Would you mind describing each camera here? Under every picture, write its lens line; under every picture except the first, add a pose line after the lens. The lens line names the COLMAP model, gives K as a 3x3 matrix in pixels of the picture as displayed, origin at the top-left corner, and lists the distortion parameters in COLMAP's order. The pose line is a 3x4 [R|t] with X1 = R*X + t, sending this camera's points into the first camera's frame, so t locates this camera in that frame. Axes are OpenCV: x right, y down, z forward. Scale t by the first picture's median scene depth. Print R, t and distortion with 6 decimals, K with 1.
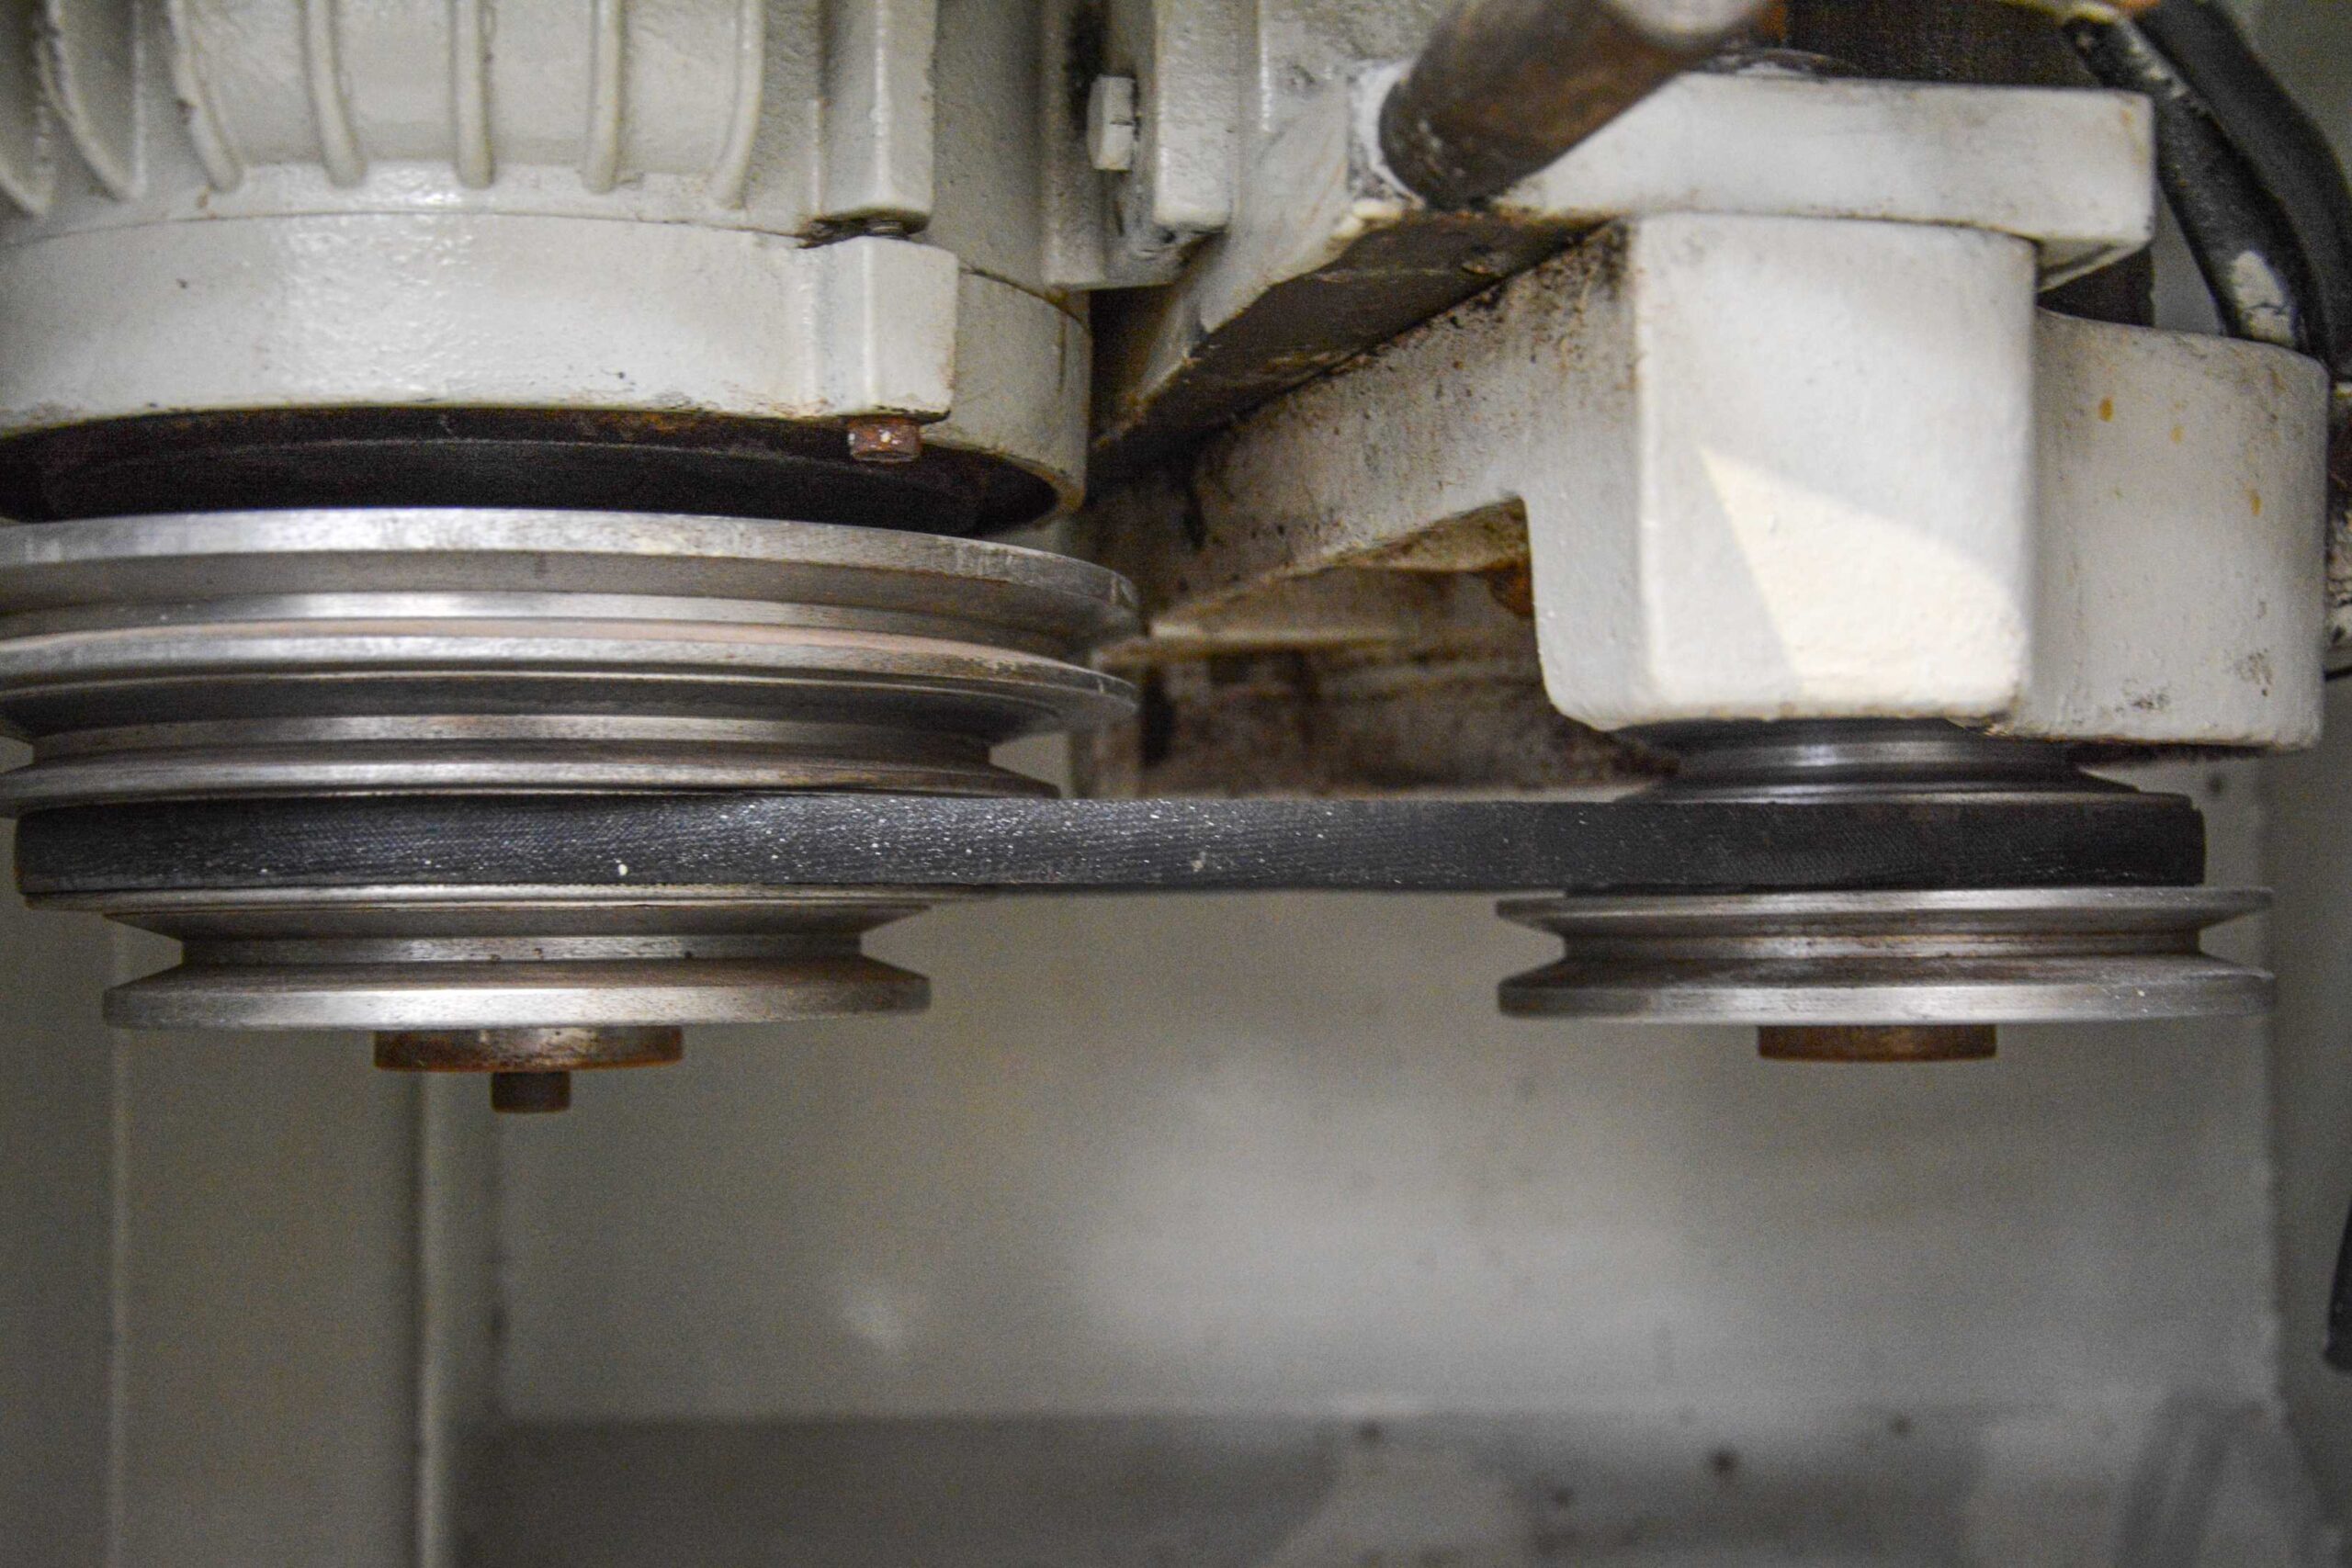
lens RADIAL K [[3313.3, 0, 1176.0], [0, 3313.3, 784.0], [0, 0, 1]] dist [0.050544, 0.084394]
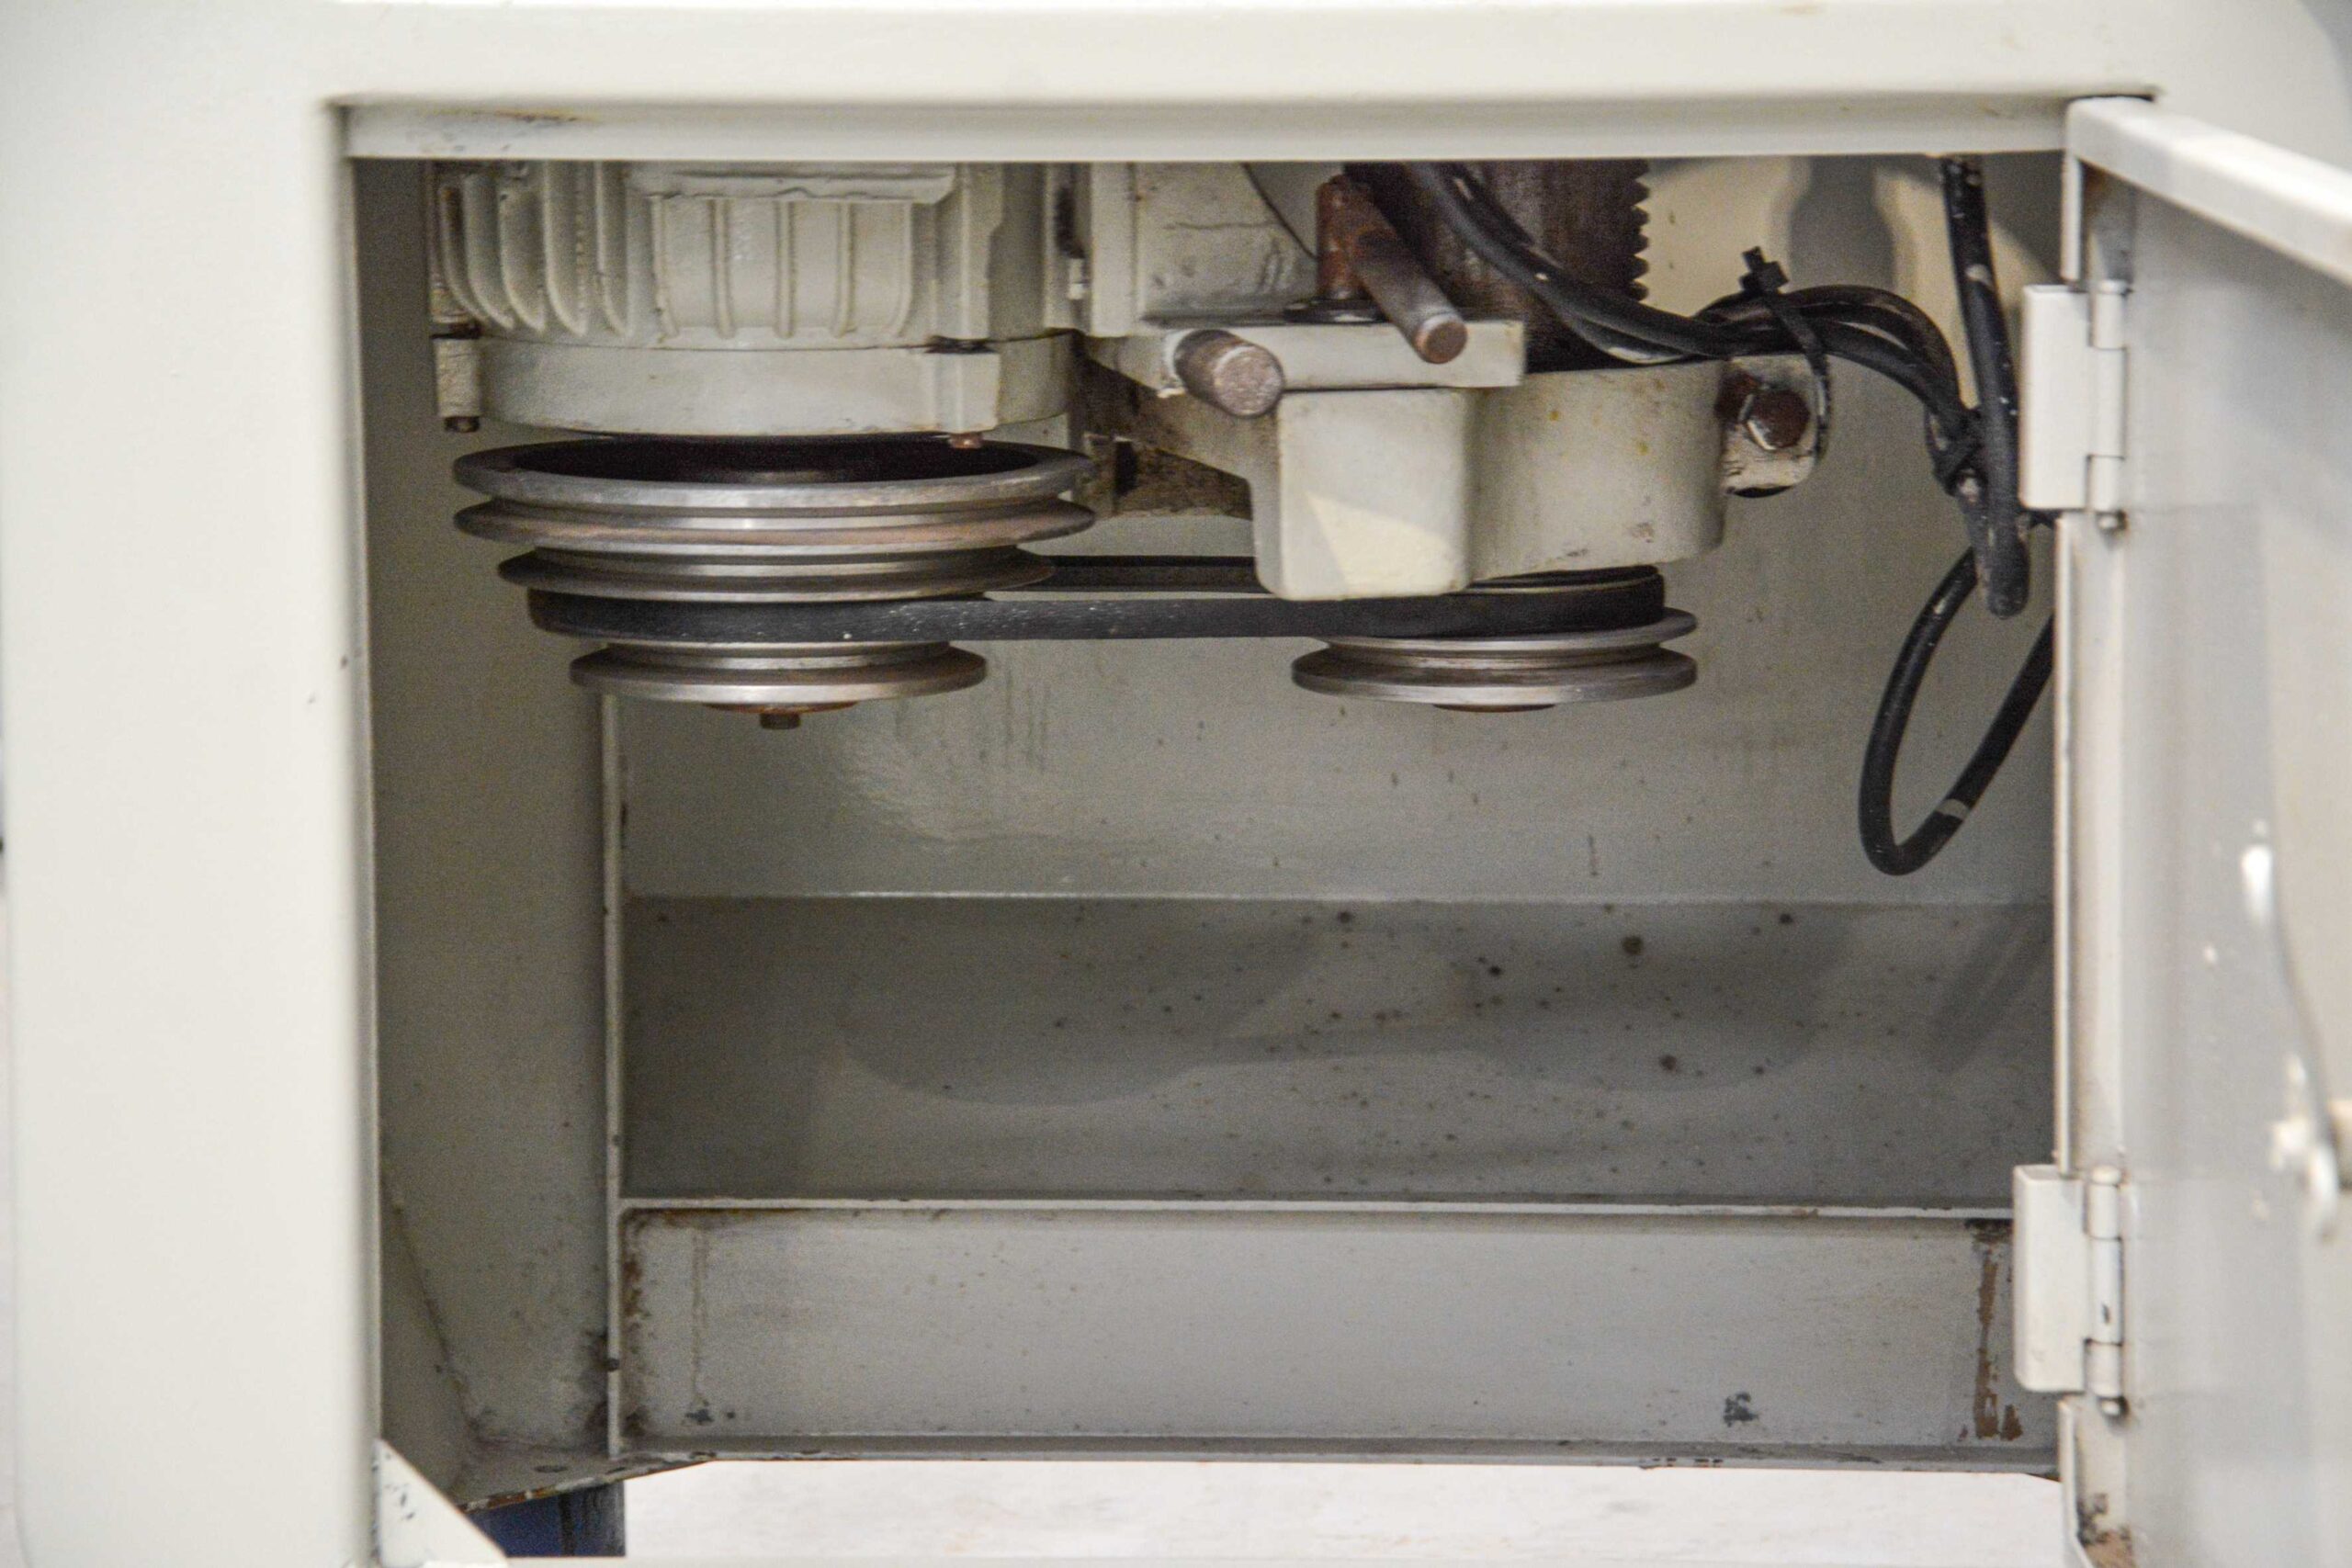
lens RADIAL K [[7360.5, 0, 1176.0], [0, 7360.5, 784.0], [0, 0, 1]] dist [0.906087, 0.321106]
pose [[0.998899, 0.015123, -0.044416, 0.268443], [-0.007597, 0.986270, 0.164963, -0.683798], [0.046301, -0.164444, 0.985299, -3.805671]]
